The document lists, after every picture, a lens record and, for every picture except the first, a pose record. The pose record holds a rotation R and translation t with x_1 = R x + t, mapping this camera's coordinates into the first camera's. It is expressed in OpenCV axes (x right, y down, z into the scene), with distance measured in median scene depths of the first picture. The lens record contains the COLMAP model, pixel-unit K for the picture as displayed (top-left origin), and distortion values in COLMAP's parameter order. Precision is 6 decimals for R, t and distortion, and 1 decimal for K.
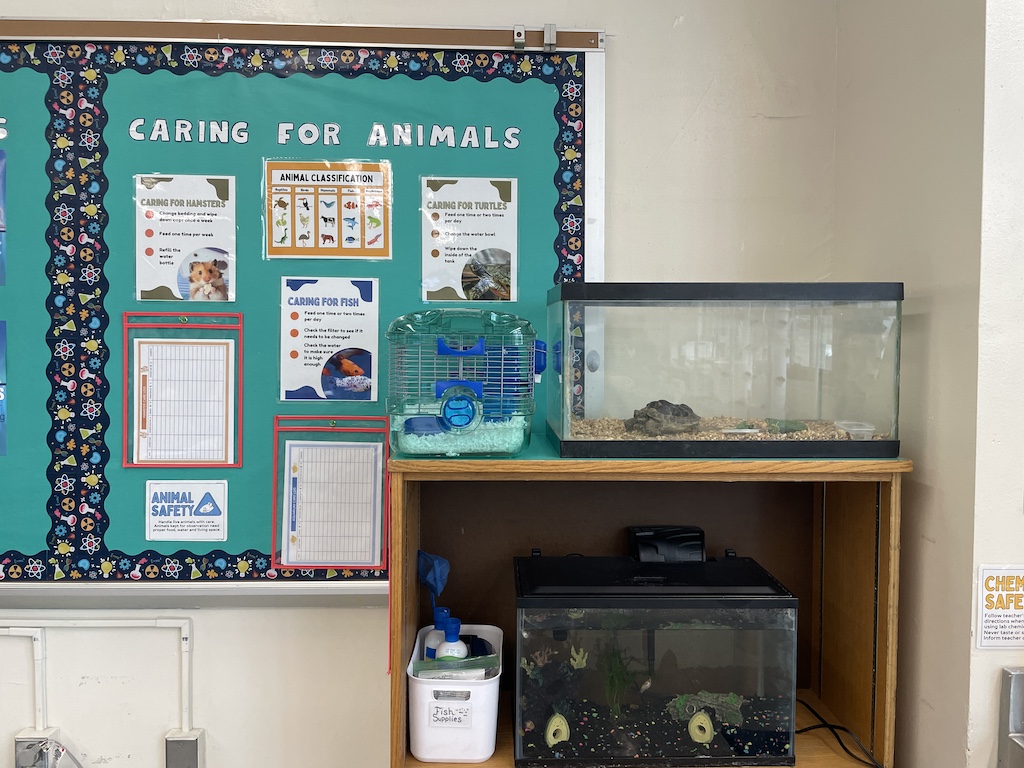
lens RADIAL K [[780.4, 0, 513.9], [0, 780.4, 394.9], [0, 0, 1]] dist [0.062566, -0.044185]
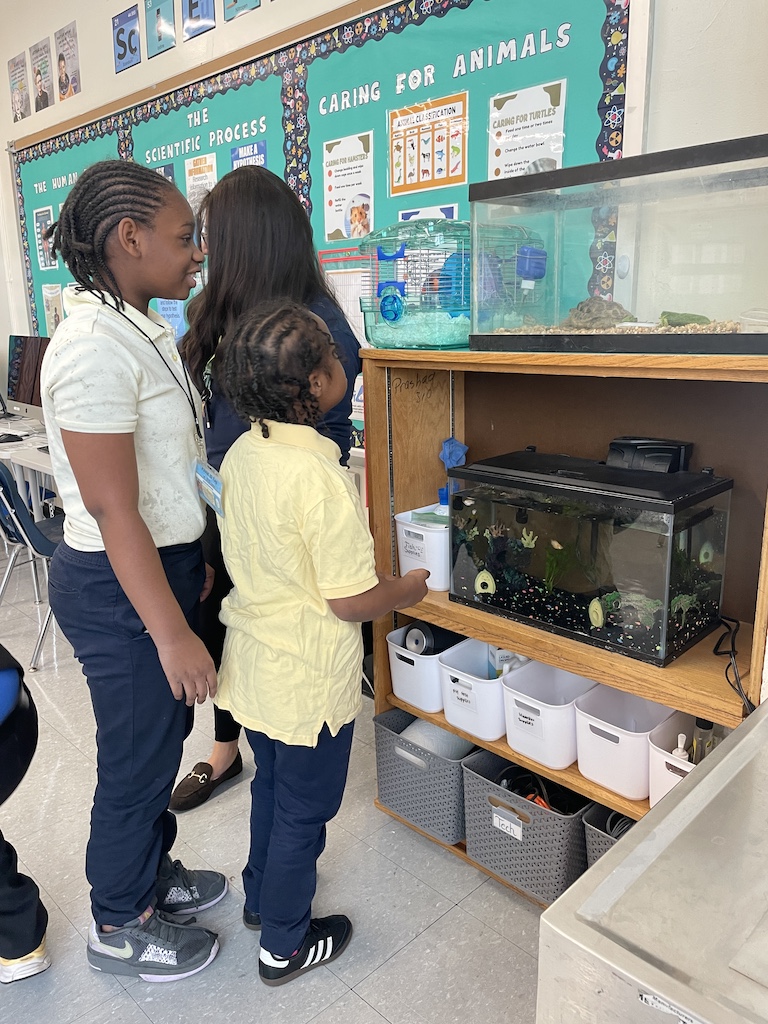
lens RADIAL K [[780.4, 0, 379.3], [0, 780.4, 506.4], [0, 0, 1]] dist [0.062566, -0.044185]
pose [[0.698285, 0.151727, -0.699554, 0.625699], [-0.017377, 0.980583, 0.195334, 0.064245], [0.715609, -0.124243, 0.687363, 0.069043]]
